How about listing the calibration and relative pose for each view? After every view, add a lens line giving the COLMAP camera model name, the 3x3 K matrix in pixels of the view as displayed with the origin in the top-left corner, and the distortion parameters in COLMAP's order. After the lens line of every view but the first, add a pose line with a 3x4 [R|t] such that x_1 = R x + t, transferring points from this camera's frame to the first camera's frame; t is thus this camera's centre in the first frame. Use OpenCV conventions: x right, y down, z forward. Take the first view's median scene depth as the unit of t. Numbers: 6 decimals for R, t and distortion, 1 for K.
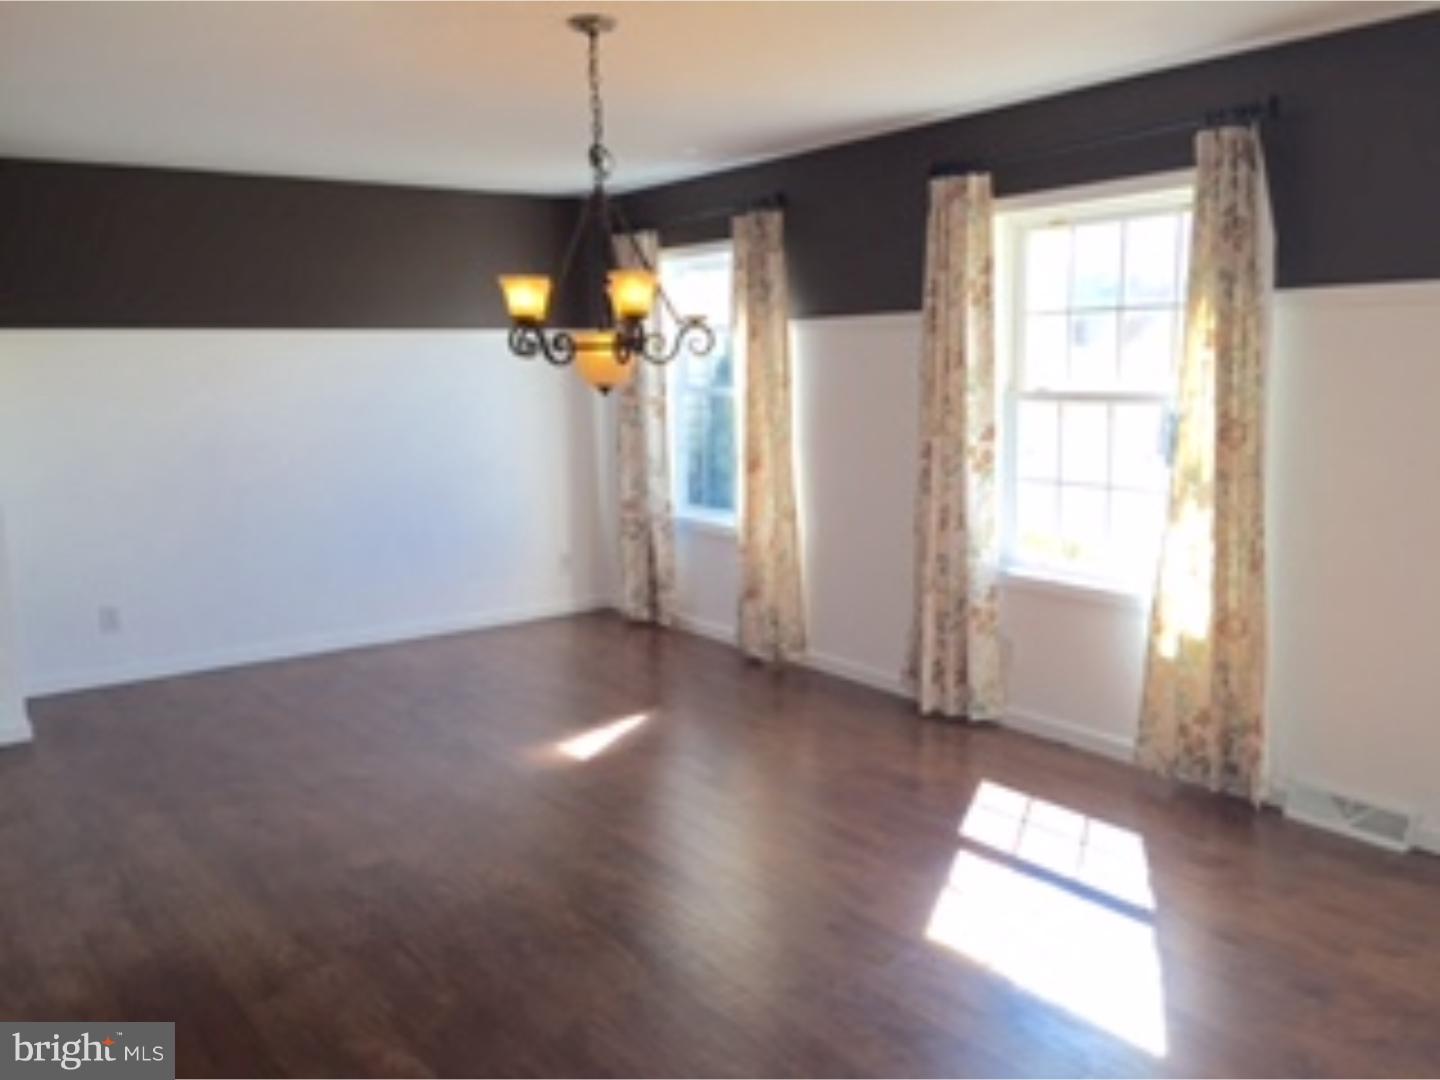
lens RADIAL K [[1247.6, 0, 716.4], [0, 1247.6, 543.5], [0, 0, 1]] dist [0.088237, -0.050228]
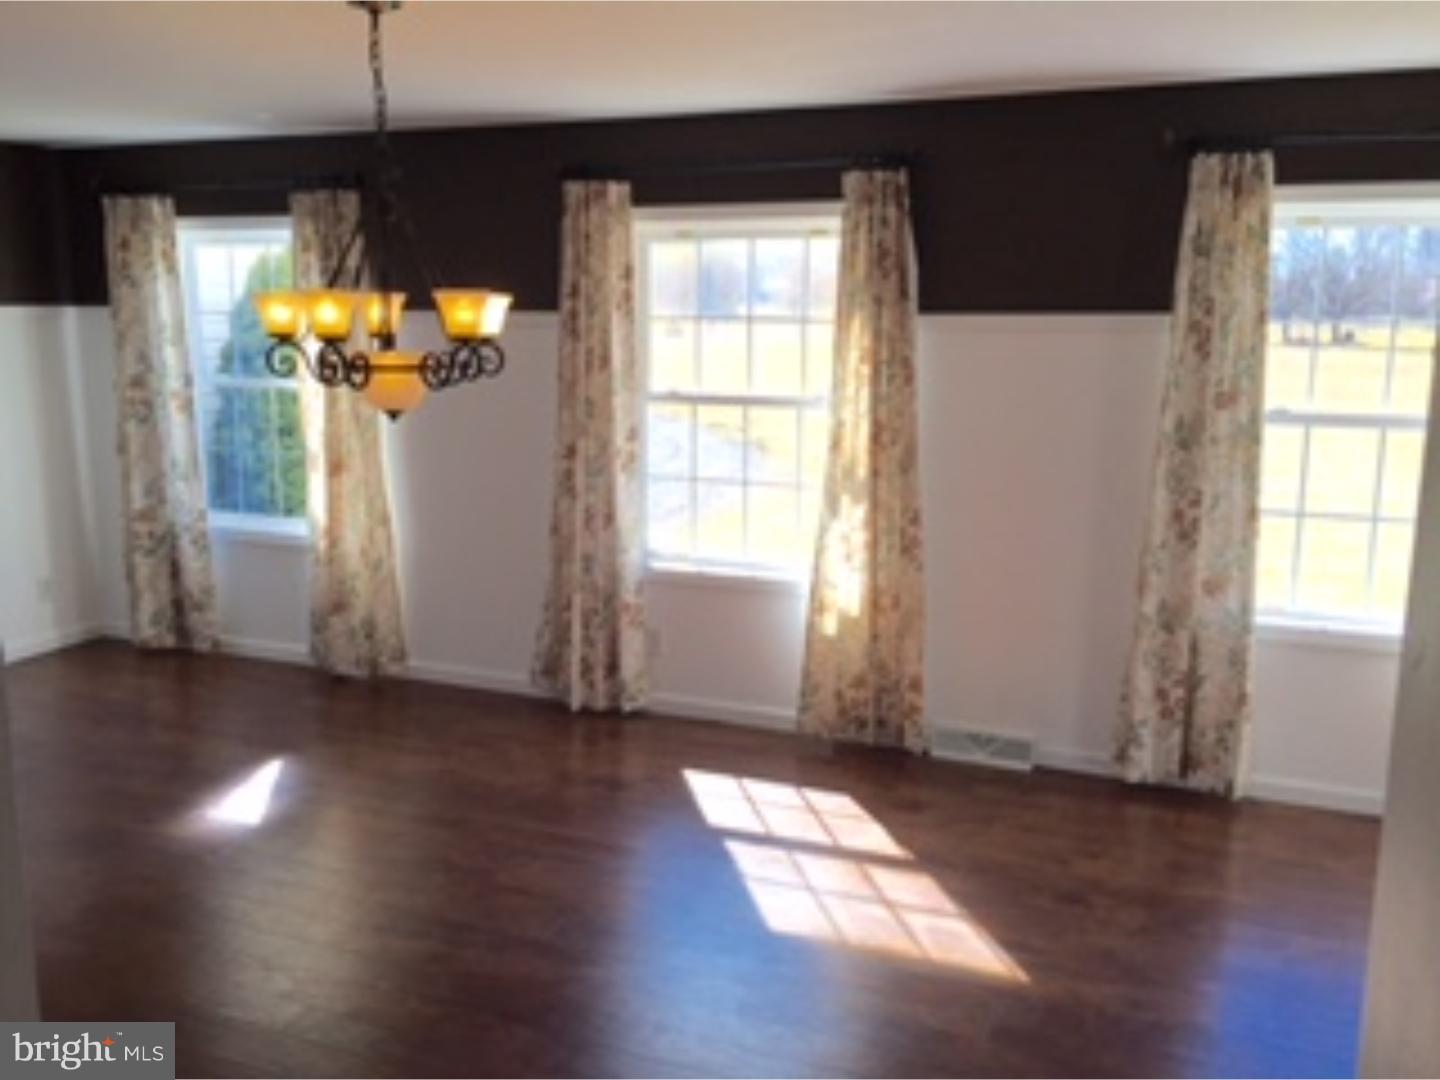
lens RADIAL K [[1247.6, 0, 715.2], [0, 1247.6, 545.1], [0, 0, 1]] dist [0.088237, -0.050228]
pose [[0.855009, -0.075232, 0.513127, -0.265280], [0.058245, 0.997092, 0.049136, -0.044628], [-0.515332, -0.012125, 0.856905, 0.082589]]
